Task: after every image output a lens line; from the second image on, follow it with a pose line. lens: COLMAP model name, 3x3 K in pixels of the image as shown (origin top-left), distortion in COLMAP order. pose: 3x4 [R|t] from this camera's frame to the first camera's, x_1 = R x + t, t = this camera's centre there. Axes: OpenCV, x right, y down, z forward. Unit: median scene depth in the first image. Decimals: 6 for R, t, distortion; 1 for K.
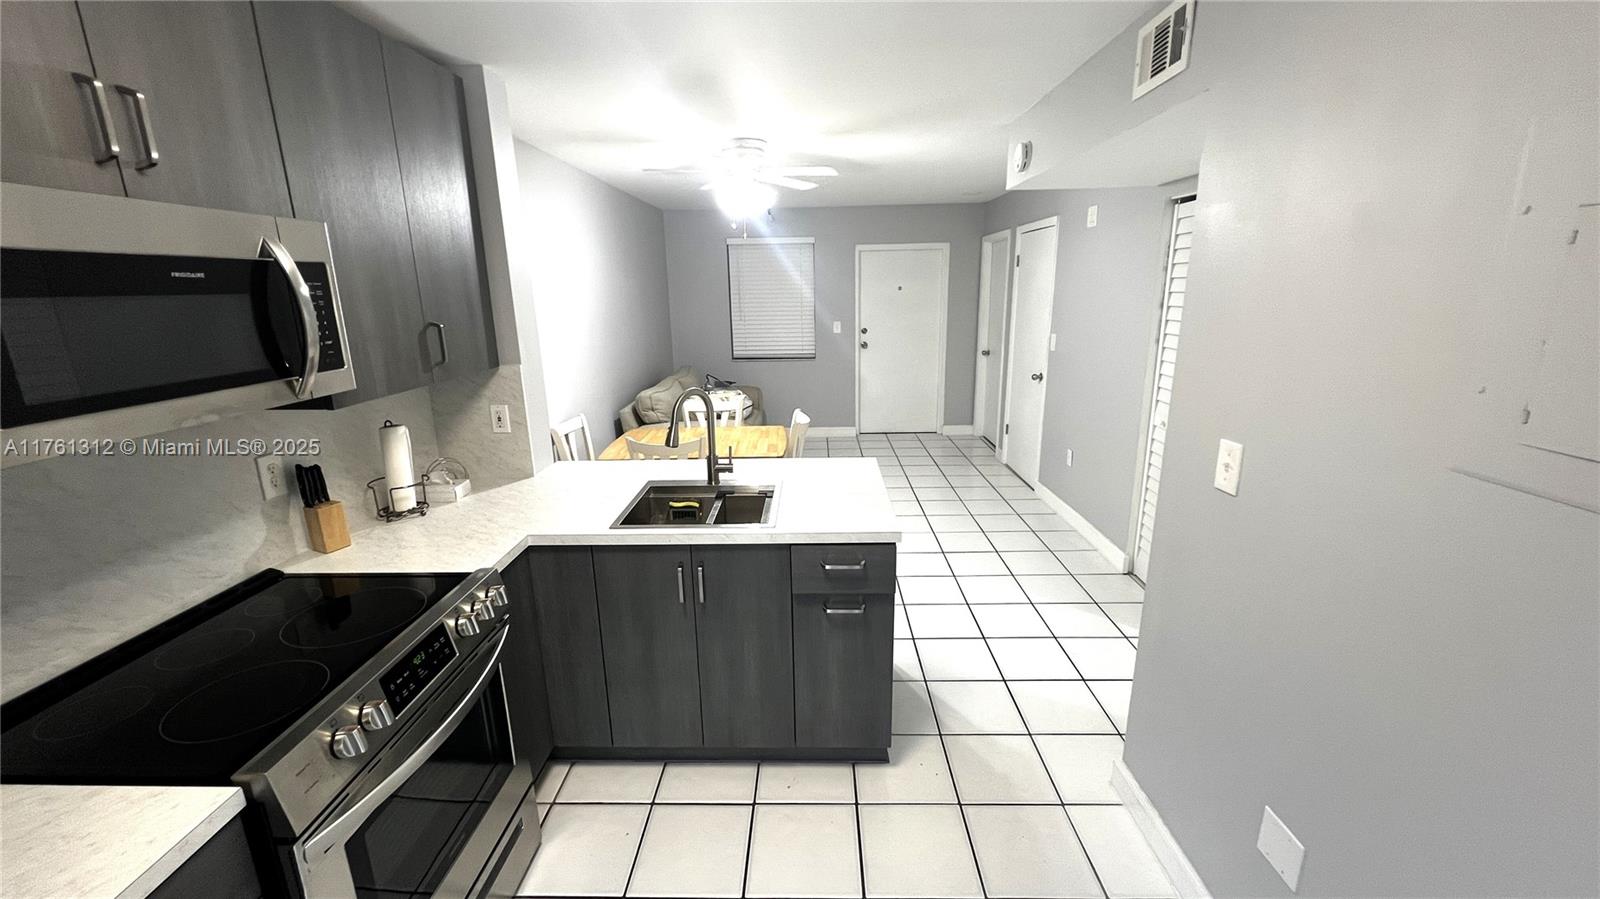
lens RADIAL K [[639.0, 0, 799.3], [0, 639.0, 446.5], [0, 0, 1]] dist [0.001305, 0.000347]
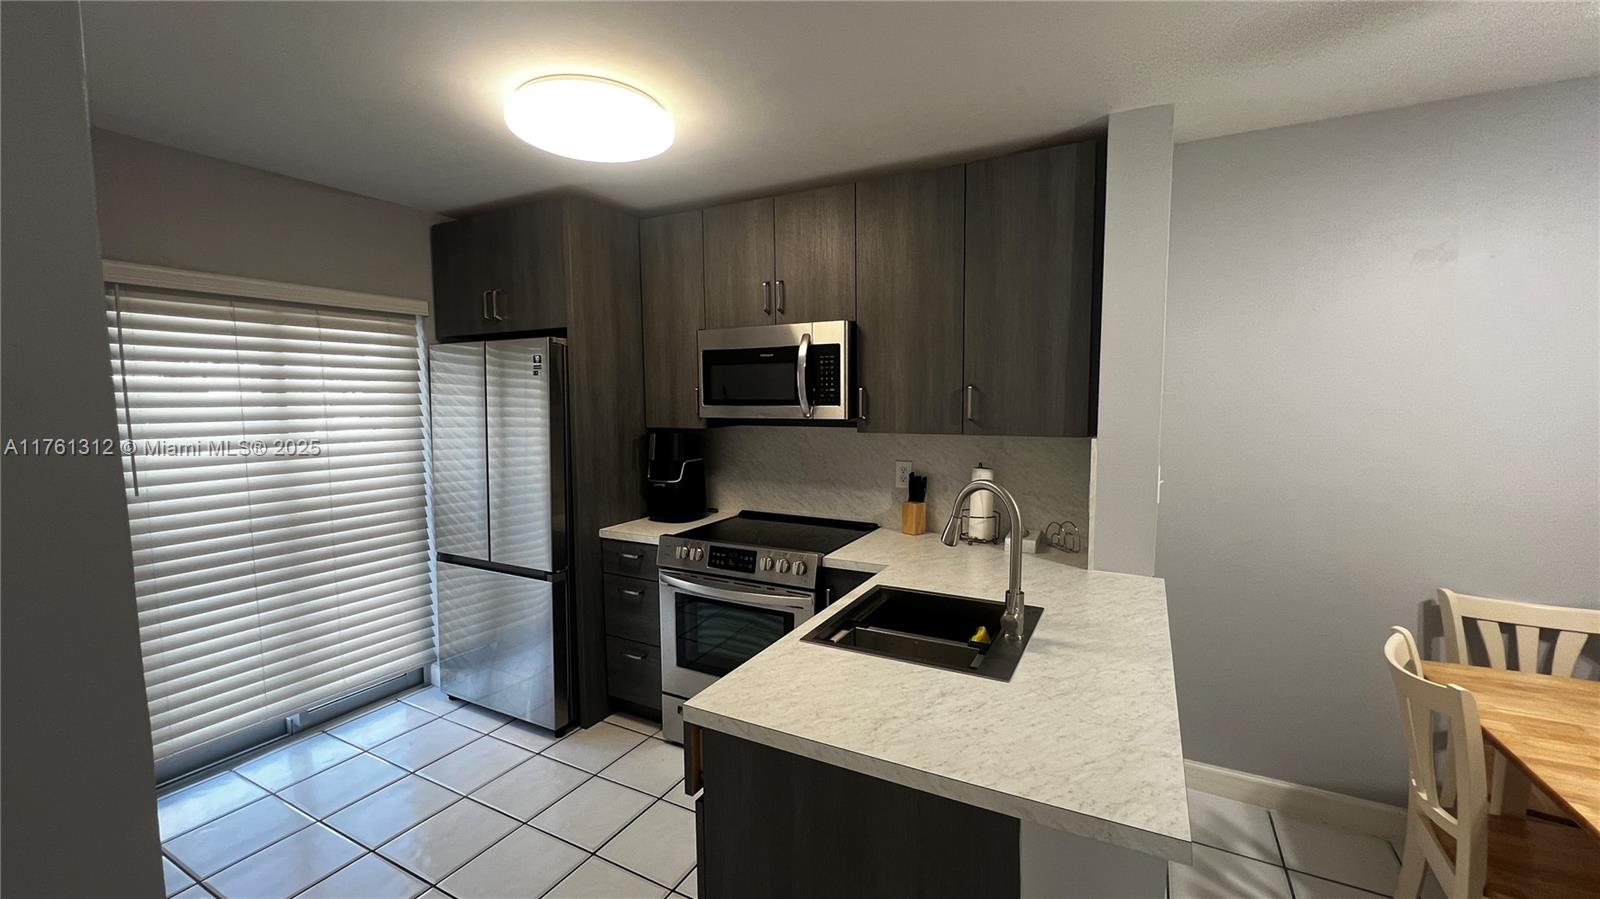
lens RADIAL K [[643.2, 0, 798.8], [0, 643.2, 446.7], [0, 0, 1]] dist [0.000106, 0.000001]
pose [[-0.457210, 0.089094, -0.884885, 0.724660], [-0.202779, 0.958319, 0.201261, -0.295008], [0.865933, 0.271454, -0.420087, 1.440487]]
